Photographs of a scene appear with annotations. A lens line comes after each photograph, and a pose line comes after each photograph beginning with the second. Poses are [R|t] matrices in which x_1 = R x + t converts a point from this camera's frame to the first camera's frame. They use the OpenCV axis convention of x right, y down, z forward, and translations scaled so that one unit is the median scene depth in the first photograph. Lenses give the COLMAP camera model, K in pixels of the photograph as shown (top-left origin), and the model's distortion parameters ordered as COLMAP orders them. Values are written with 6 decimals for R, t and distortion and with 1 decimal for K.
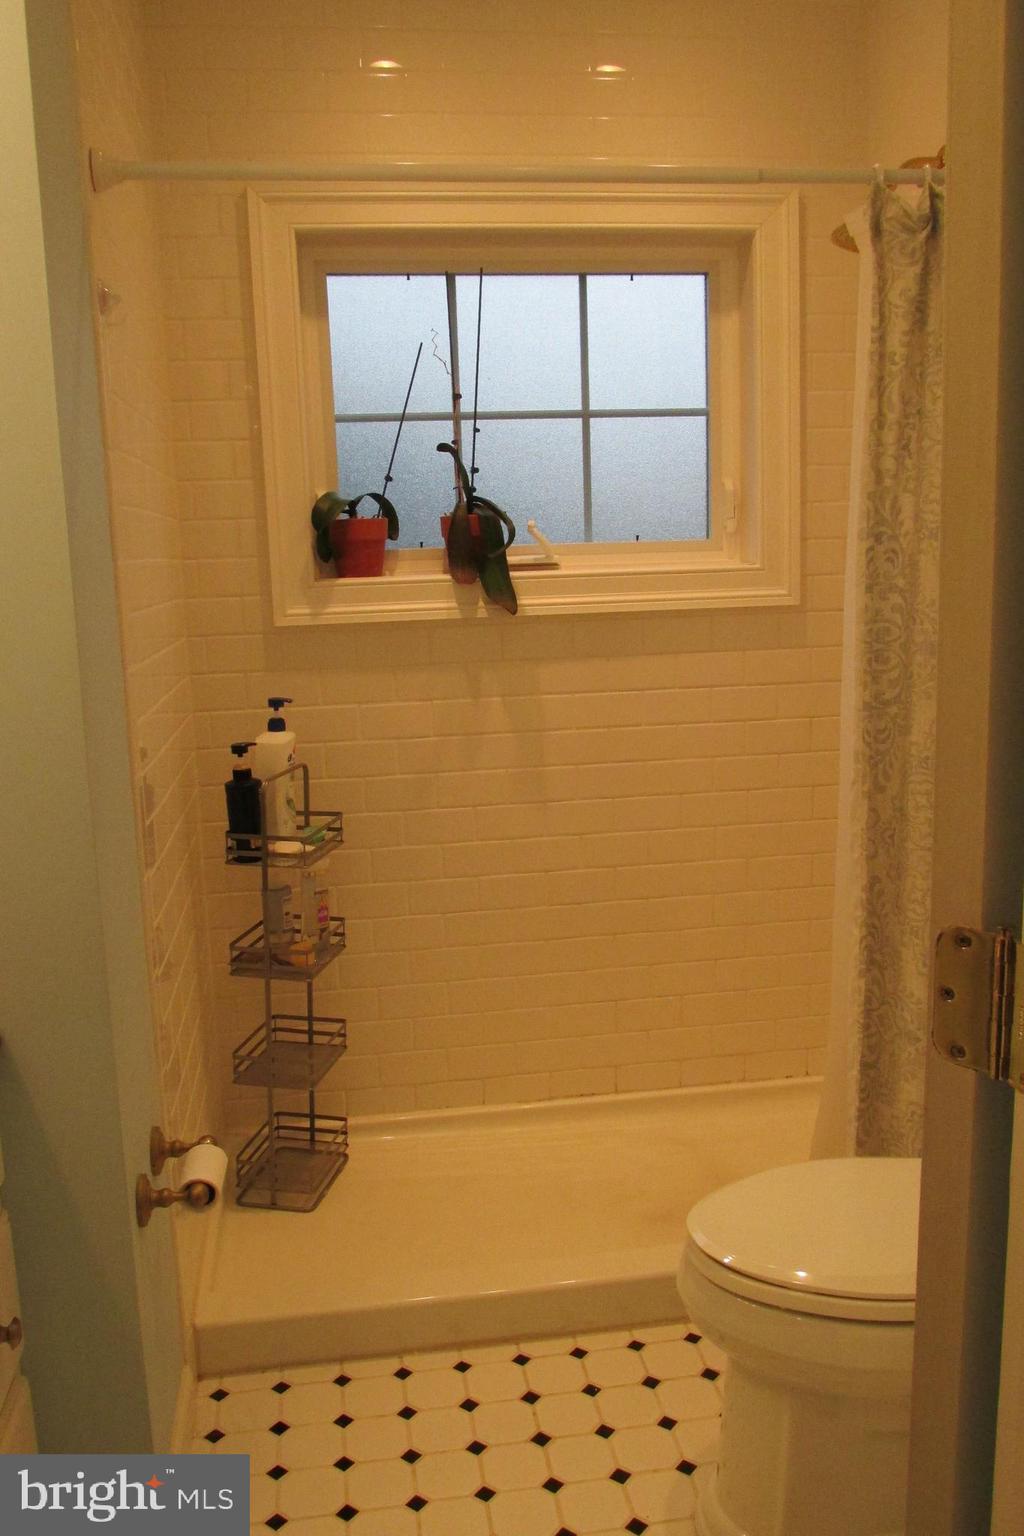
lens RADIAL K [[1272.3, 0, 510.4], [0, 1272.3, 774.1], [0, 0, 1]] dist [-0.039768, 0.009224]
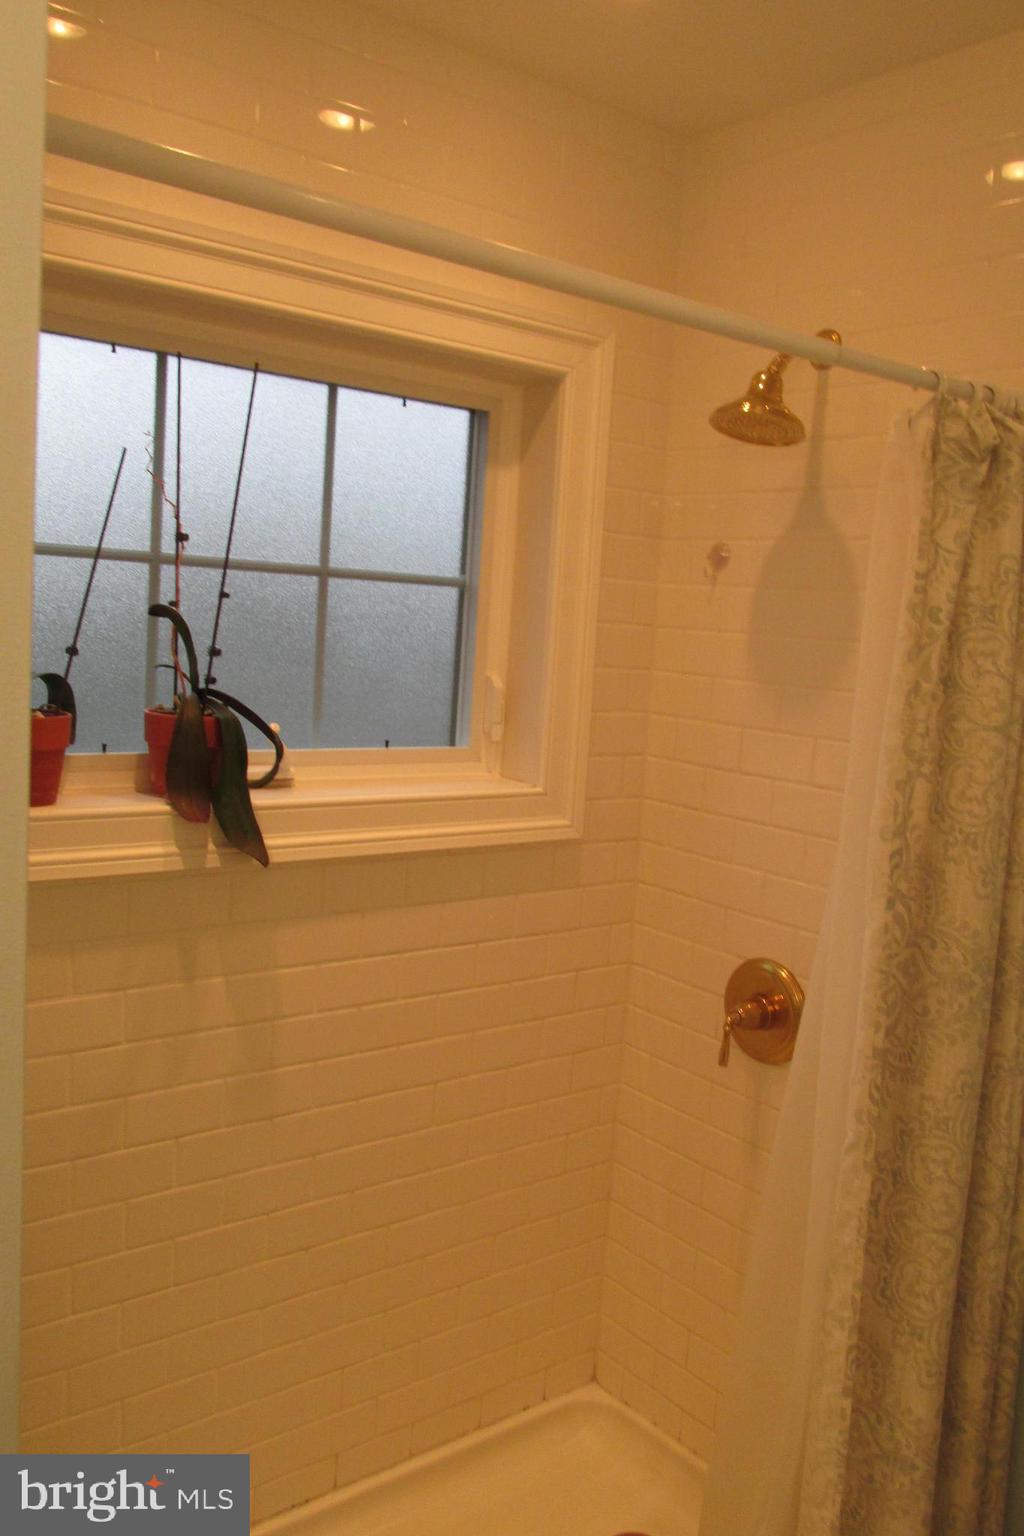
lens RADIAL K [[1272.3, 0, 510.4], [0, 1272.3, 774.1], [0, 0, 1]] dist [-0.039768, 0.009224]
pose [[0.860037, 0.023837, 0.509675, -0.231803], [-0.000443, 0.998943, -0.045973, -0.142130], [-0.510231, 0.039313, 0.859138, 0.340326]]
